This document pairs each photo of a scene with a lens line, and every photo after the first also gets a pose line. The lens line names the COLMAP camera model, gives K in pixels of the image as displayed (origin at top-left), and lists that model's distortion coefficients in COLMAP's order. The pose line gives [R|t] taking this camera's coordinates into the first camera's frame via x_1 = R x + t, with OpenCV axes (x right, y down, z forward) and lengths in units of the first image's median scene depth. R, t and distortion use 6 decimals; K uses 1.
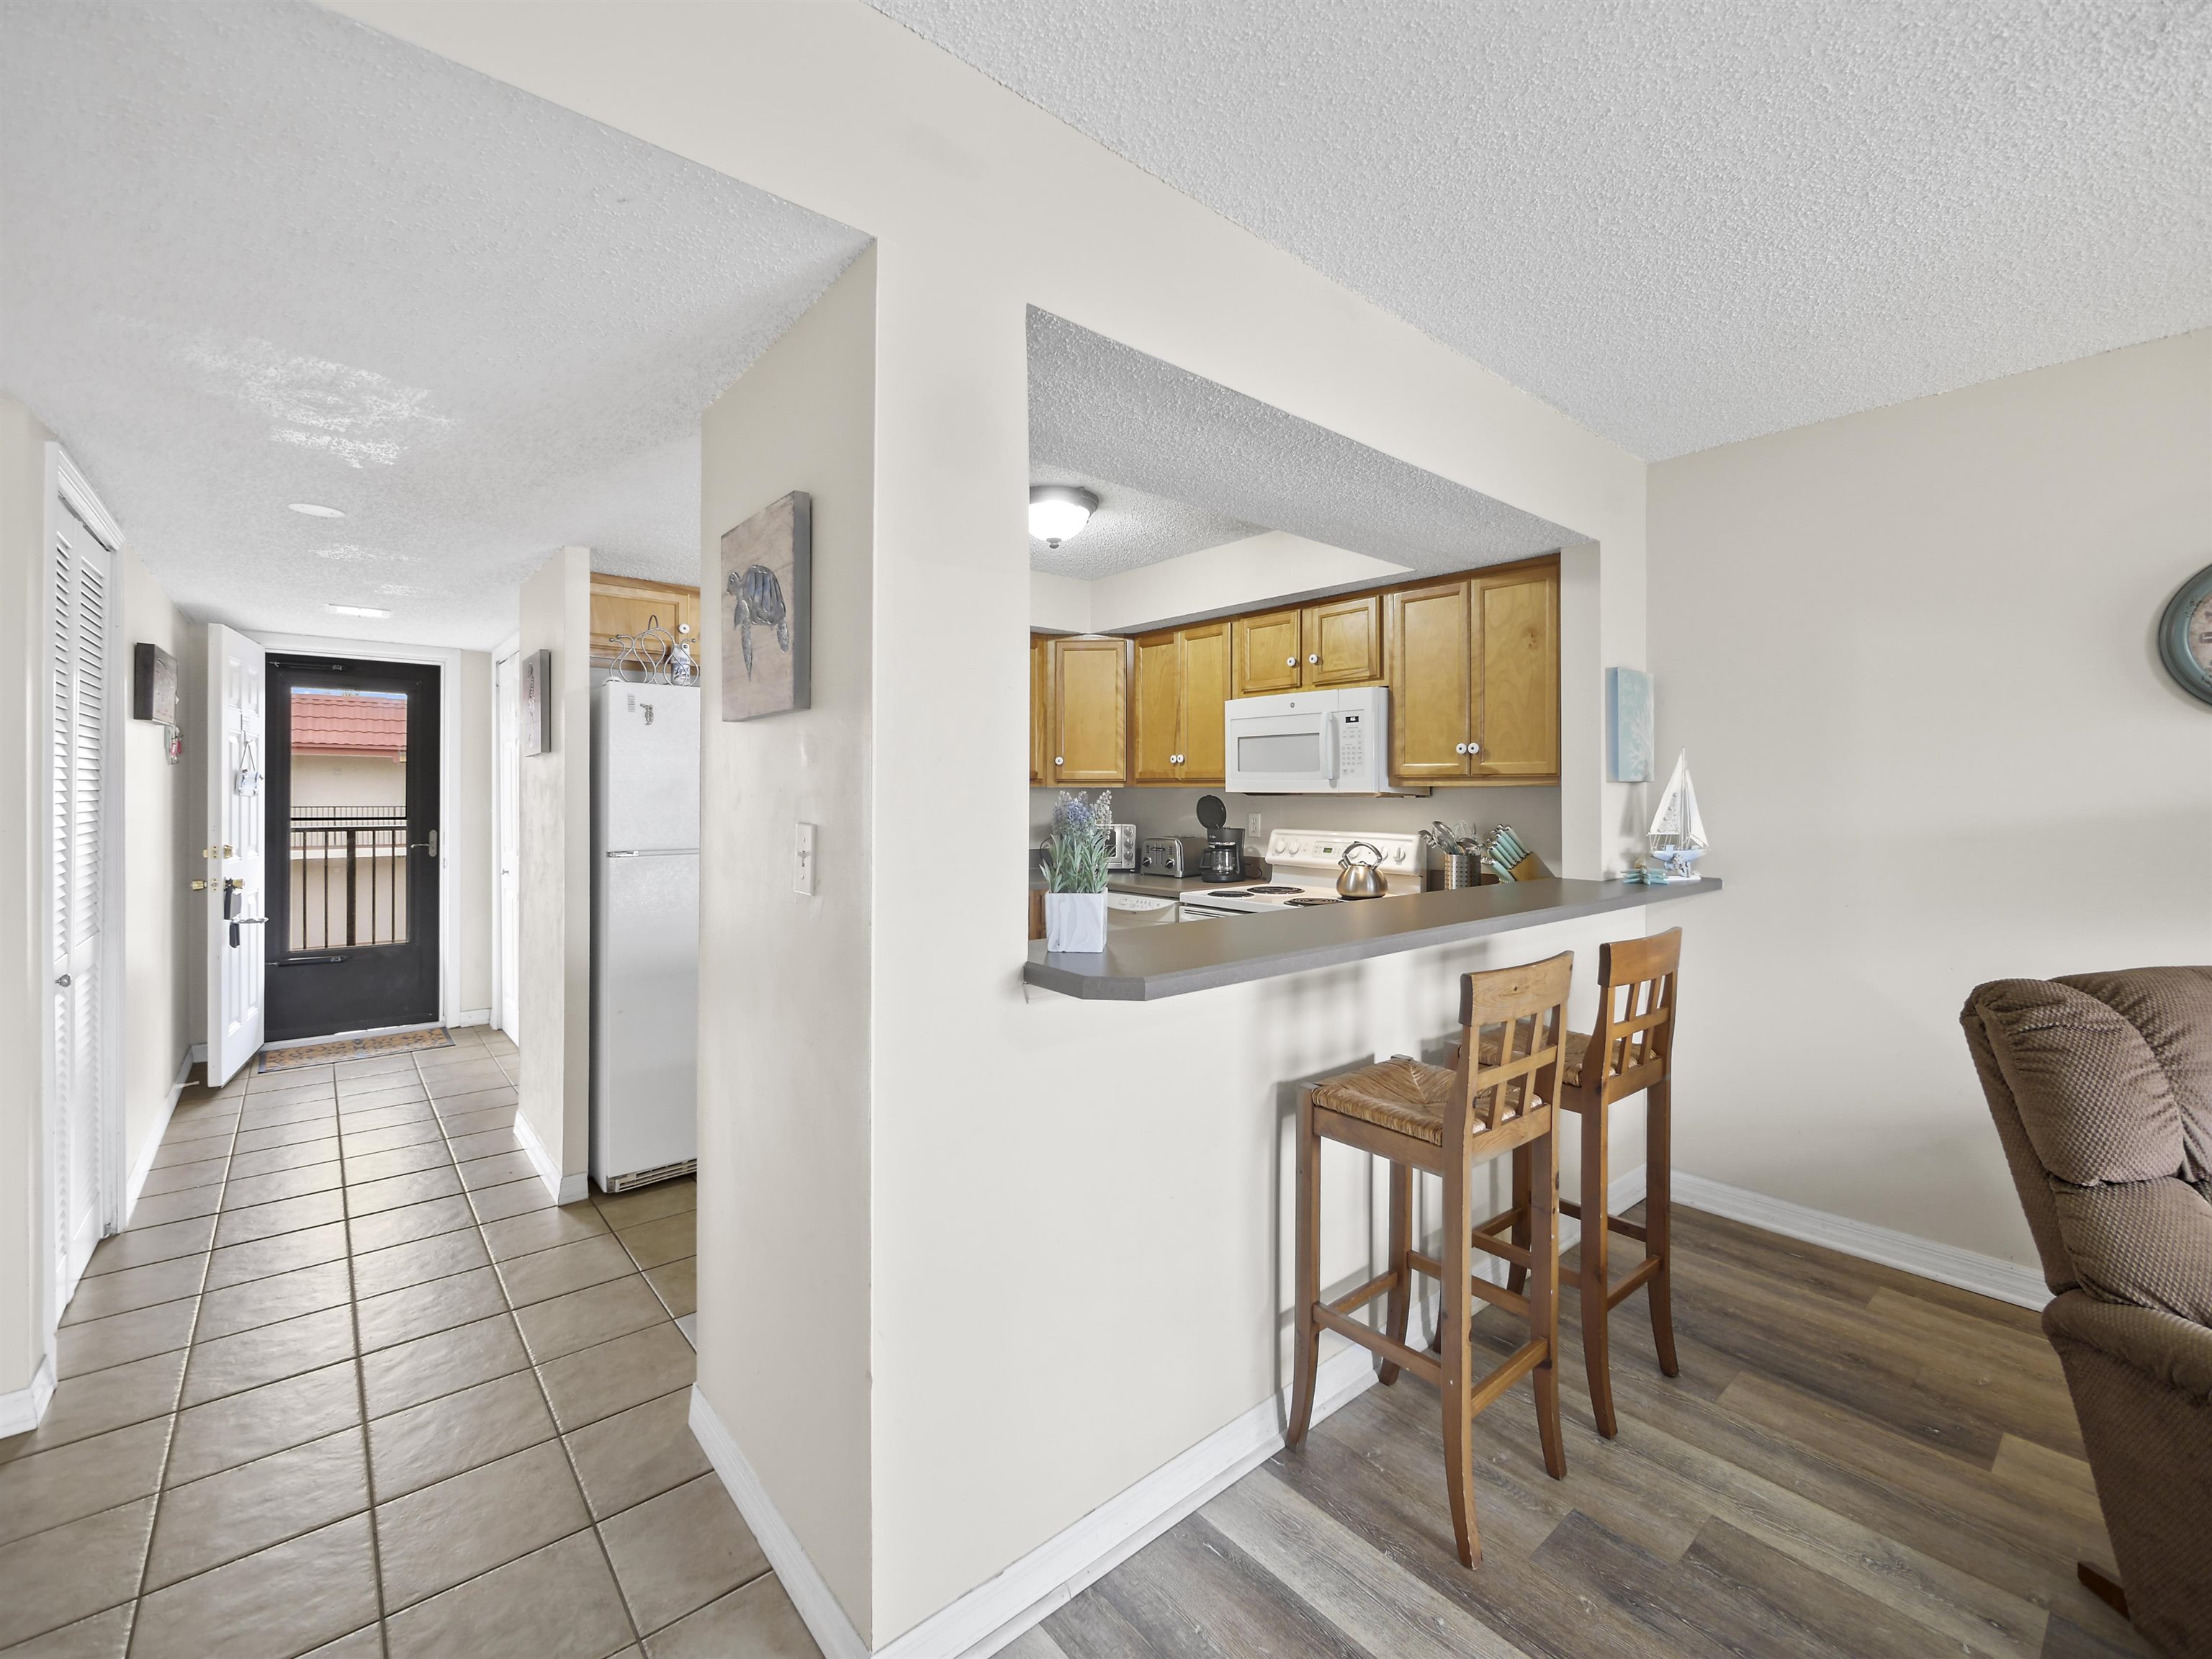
lens RADIAL K [[935.5, 0, 1101.8], [0, 935.5, 827.9], [0, 0, 1]] dist [-0.004180, -0.000295]
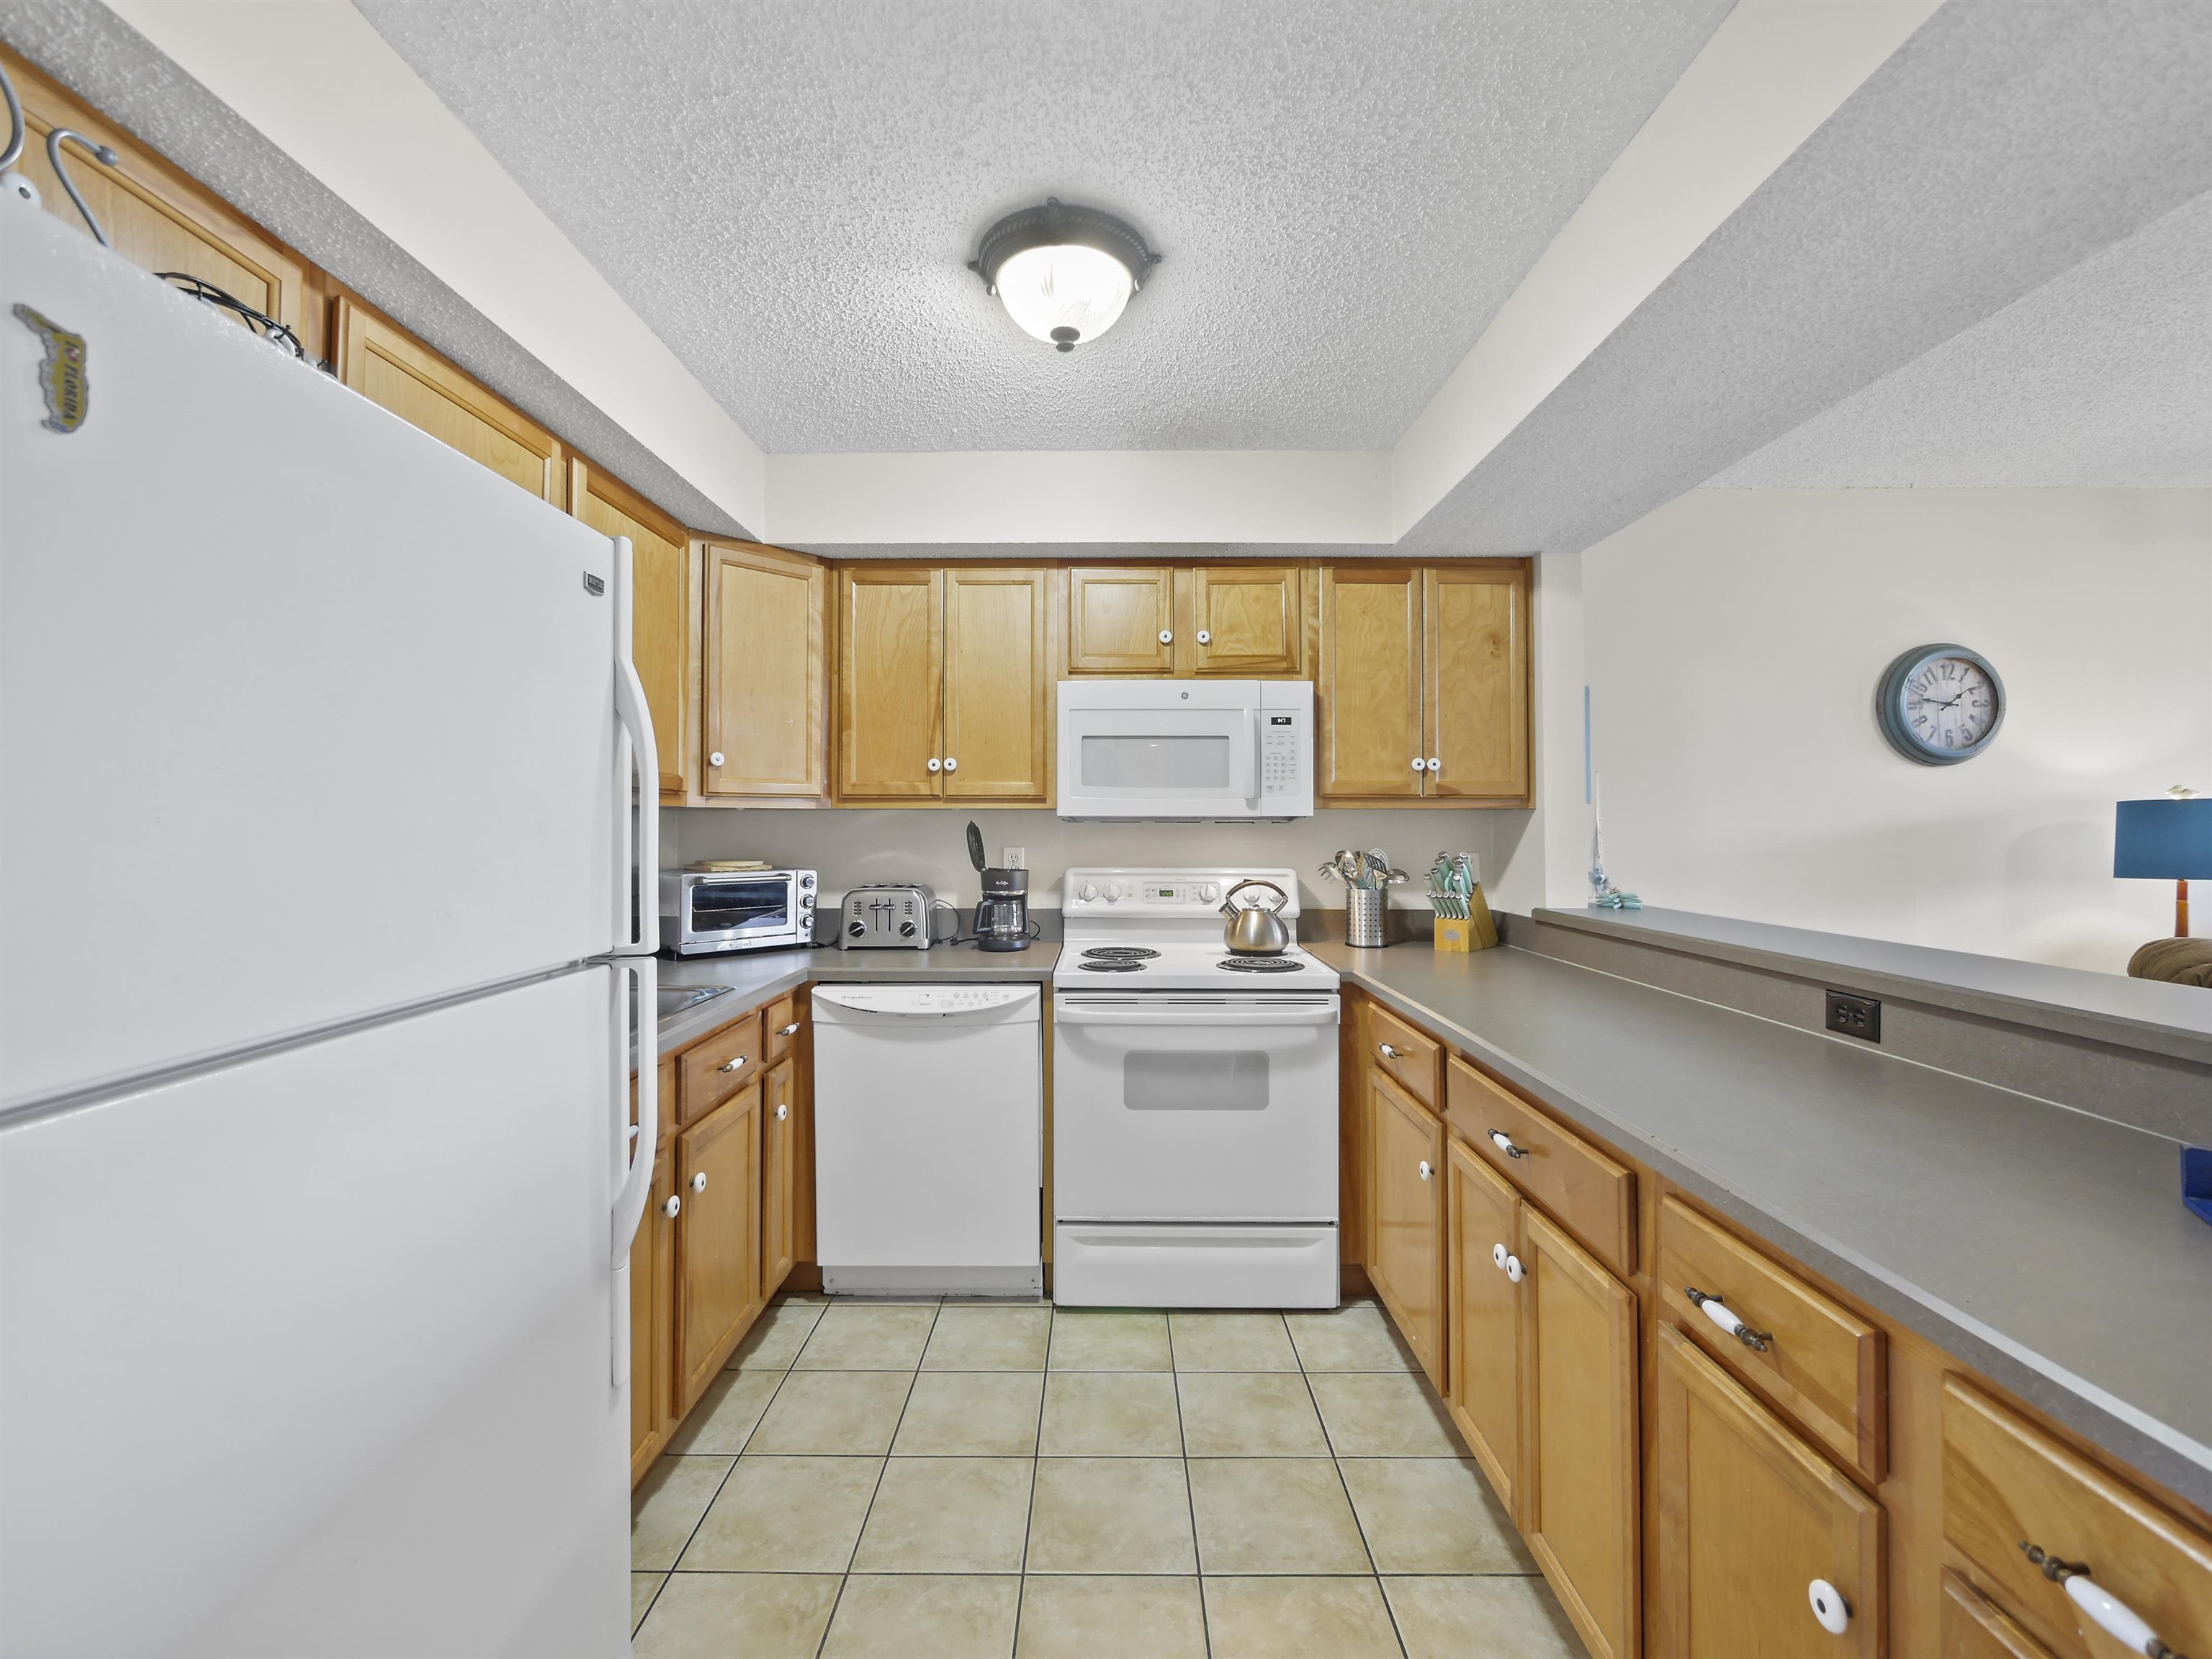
lens RADIAL K [[945.8, 0, 1092.5], [0, 945.8, 816.4], [0, 0, 1]] dist [-0.002630, -0.000145]
pose [[0.654117, 0.005731, 0.756372, -0.374854], [0.029975, 0.998989, -0.033493, -0.014195], [-0.755800, 0.044580, 0.653284, 0.542022]]
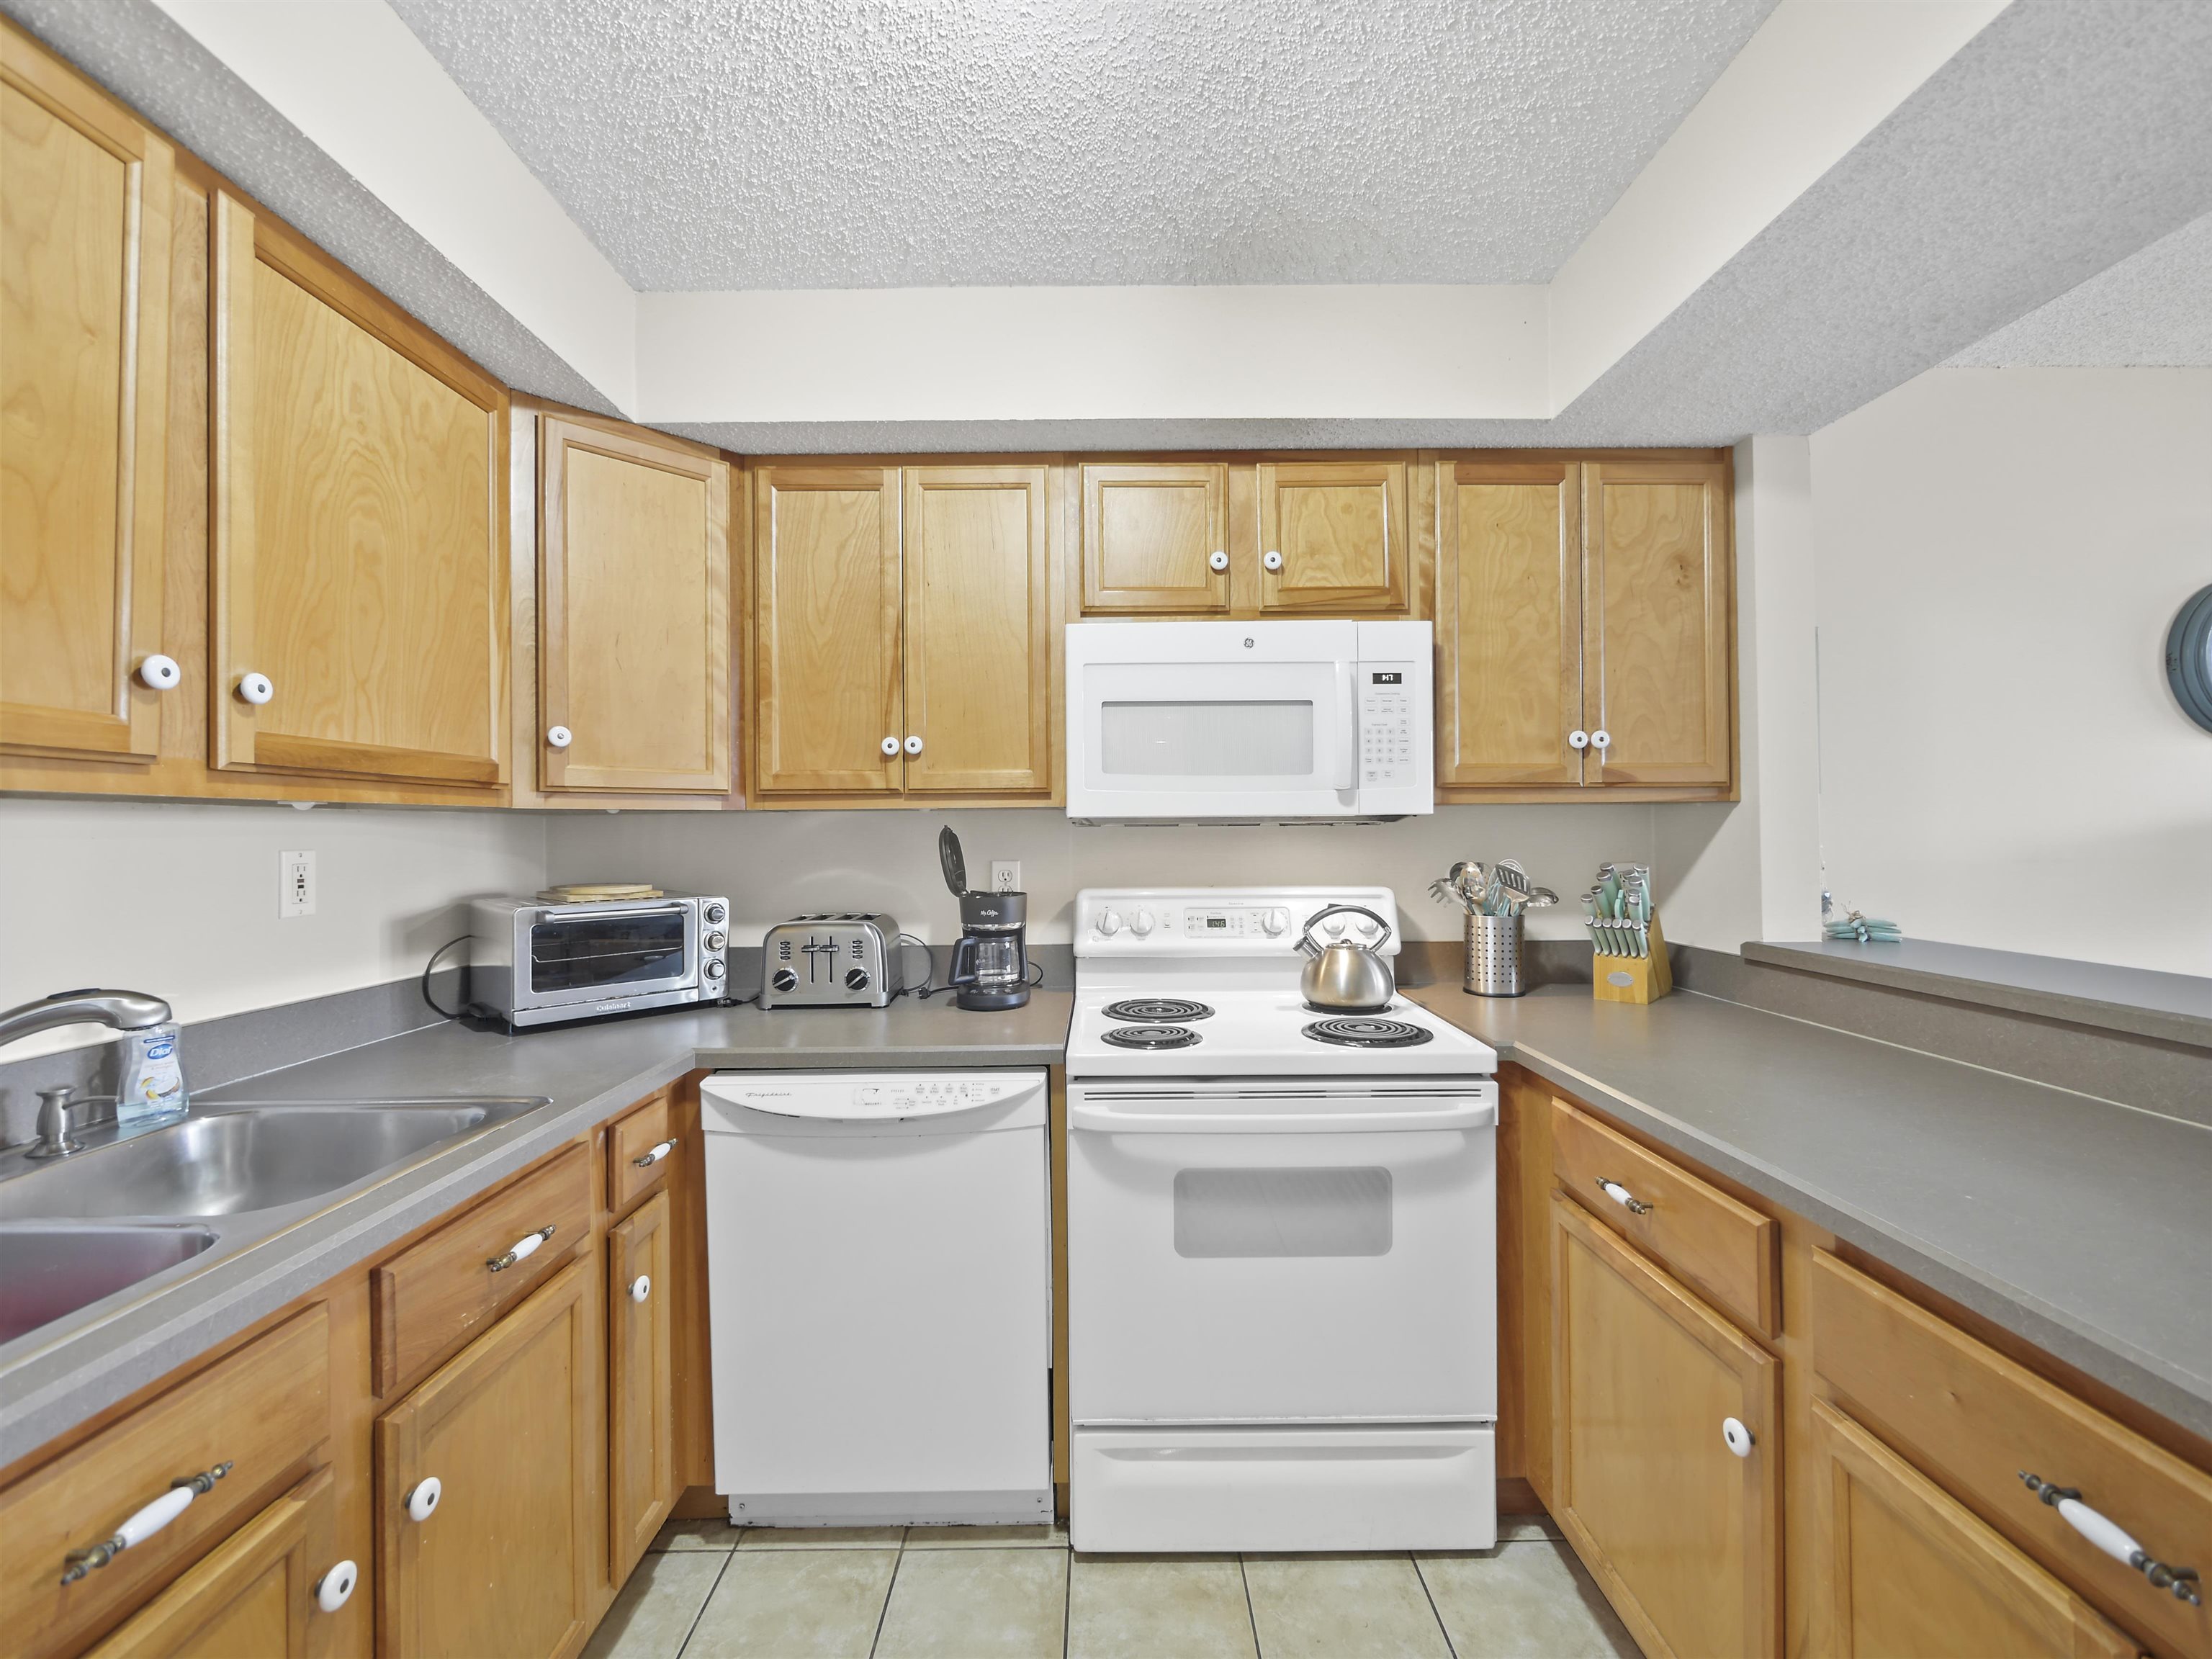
lens RADIAL K [[935.5, 0, 1101.8], [0, 935.5, 827.9], [0, 0, 1]] dist [-0.004180, -0.000295]
pose [[0.642441, -0.005316, 0.766317, -0.221797], [0.039490, 0.998877, -0.026177, -0.019930], [-0.765317, 0.047079, 0.641930, 0.694942]]
